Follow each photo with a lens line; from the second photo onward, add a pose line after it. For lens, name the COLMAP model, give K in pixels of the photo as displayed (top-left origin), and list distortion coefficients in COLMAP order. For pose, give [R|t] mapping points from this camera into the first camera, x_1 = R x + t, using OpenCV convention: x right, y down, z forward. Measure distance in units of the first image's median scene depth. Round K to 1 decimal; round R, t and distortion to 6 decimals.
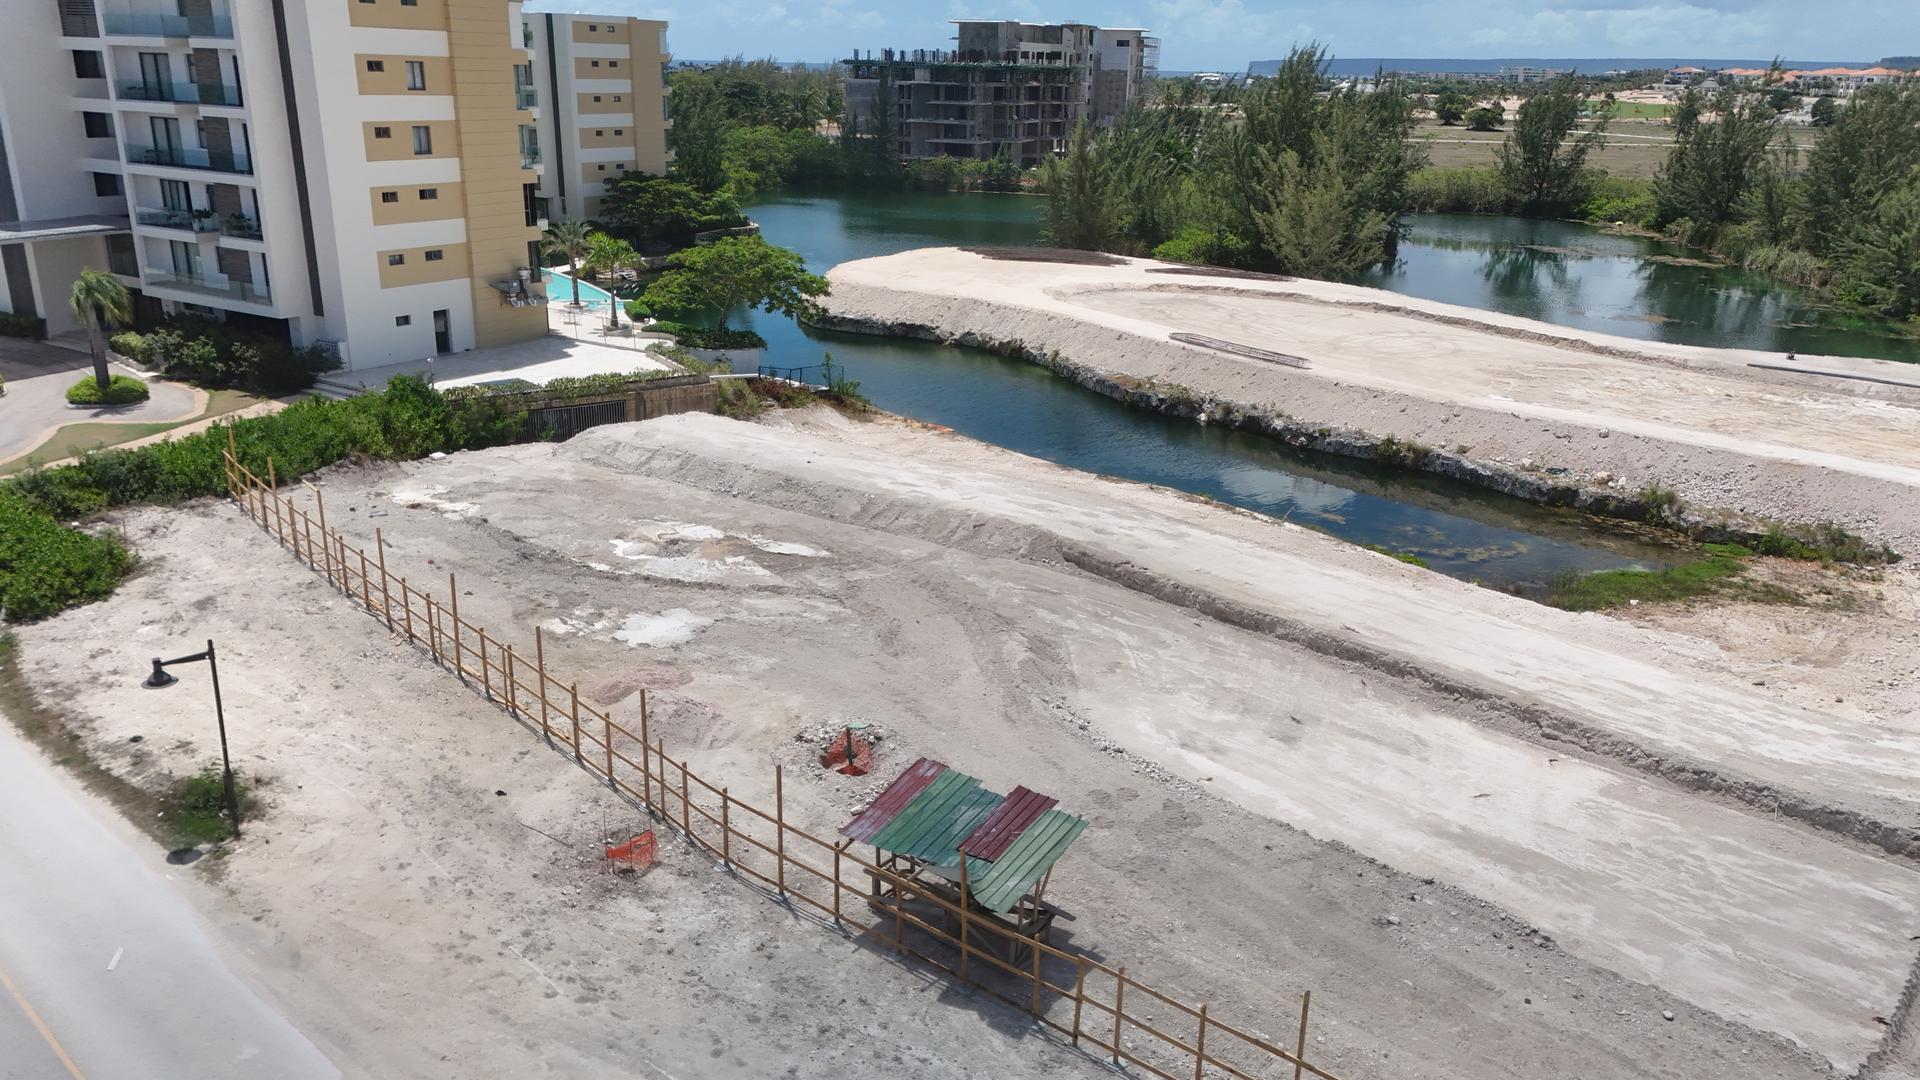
lens RADIAL K [[1407.1, 0, 961.9], [0, 1407.1, 533.2], [0, 0, 1]] dist [0.079506, -0.070211]
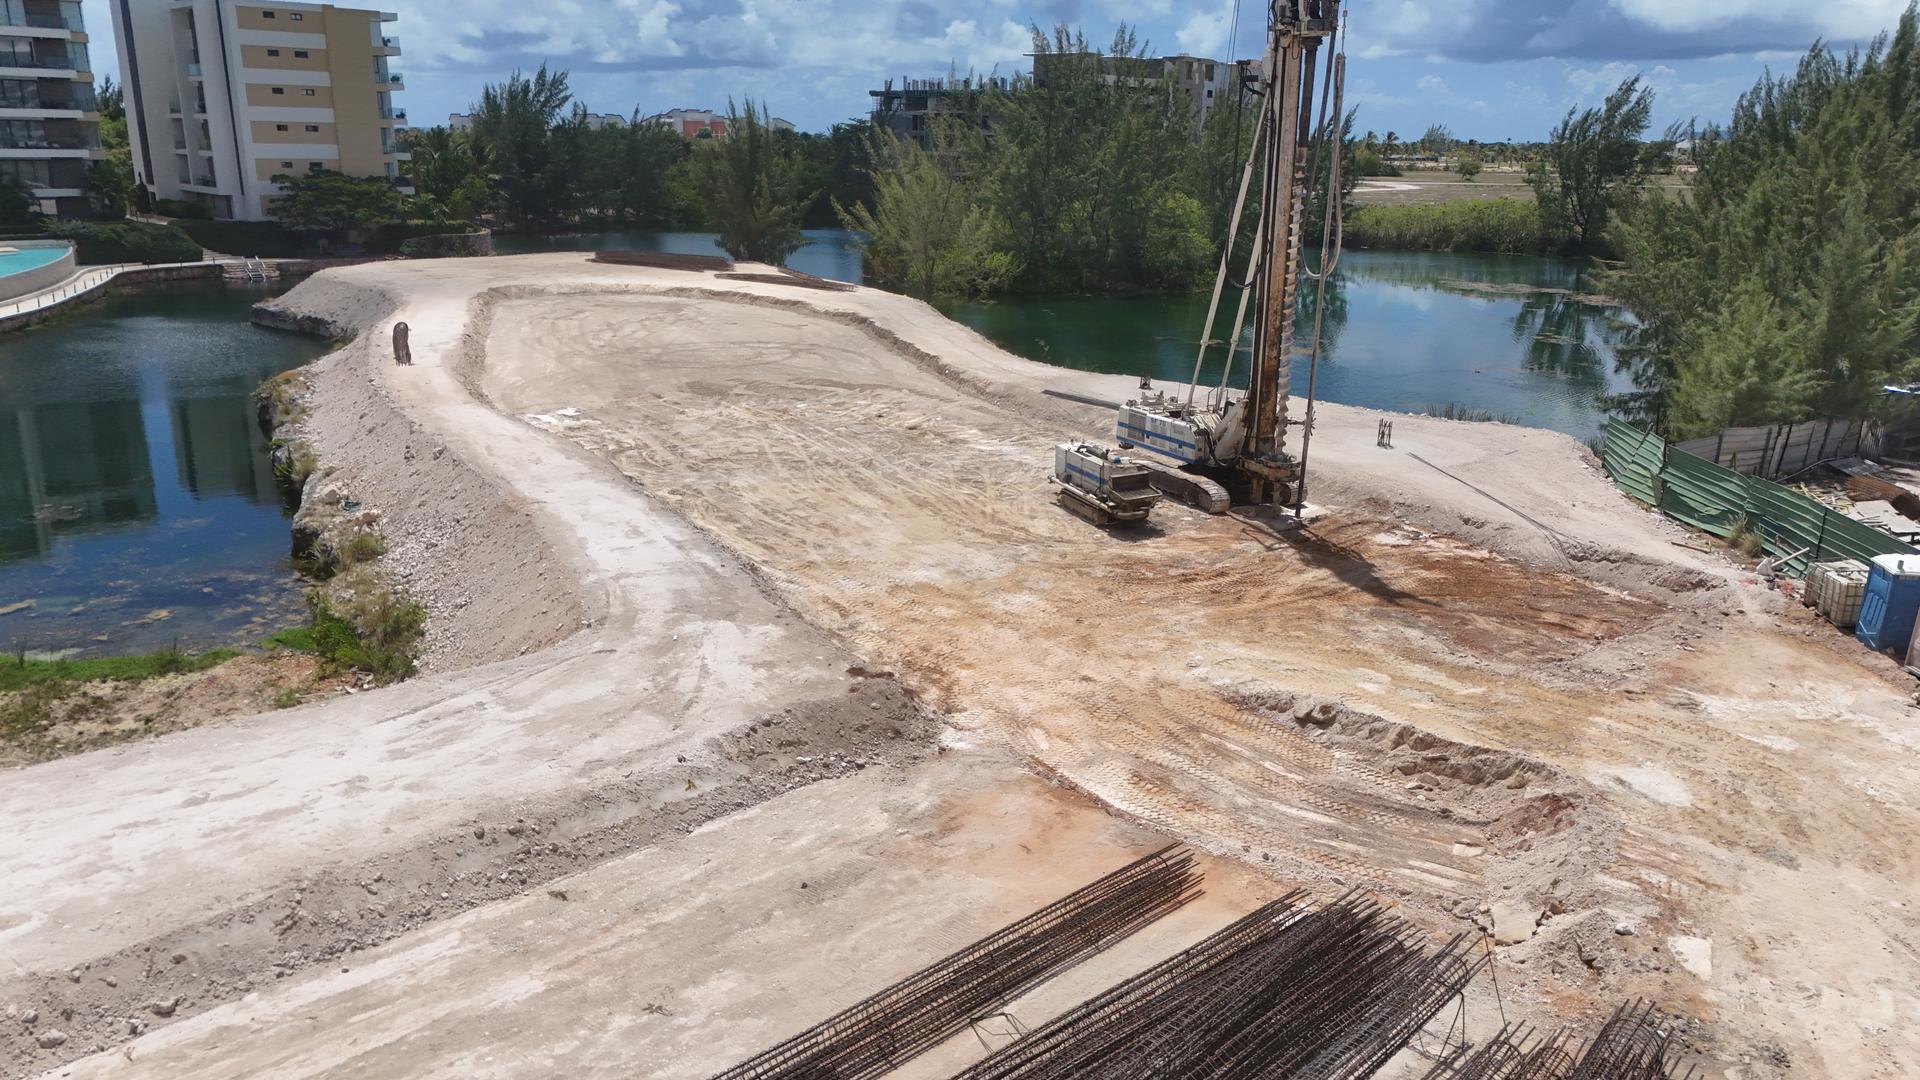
lens RADIAL K [[1407.1, 0, 959.8], [0, 1407.1, 536.7], [0, 0, 1]] dist [0.079506, -0.070211]
pose [[0.964737, 0.064027, -0.255311, 0.884708], [-0.076250, 0.996354, -0.038258, -0.026957], [0.251931, 0.056377, 0.966102, 0.459651]]
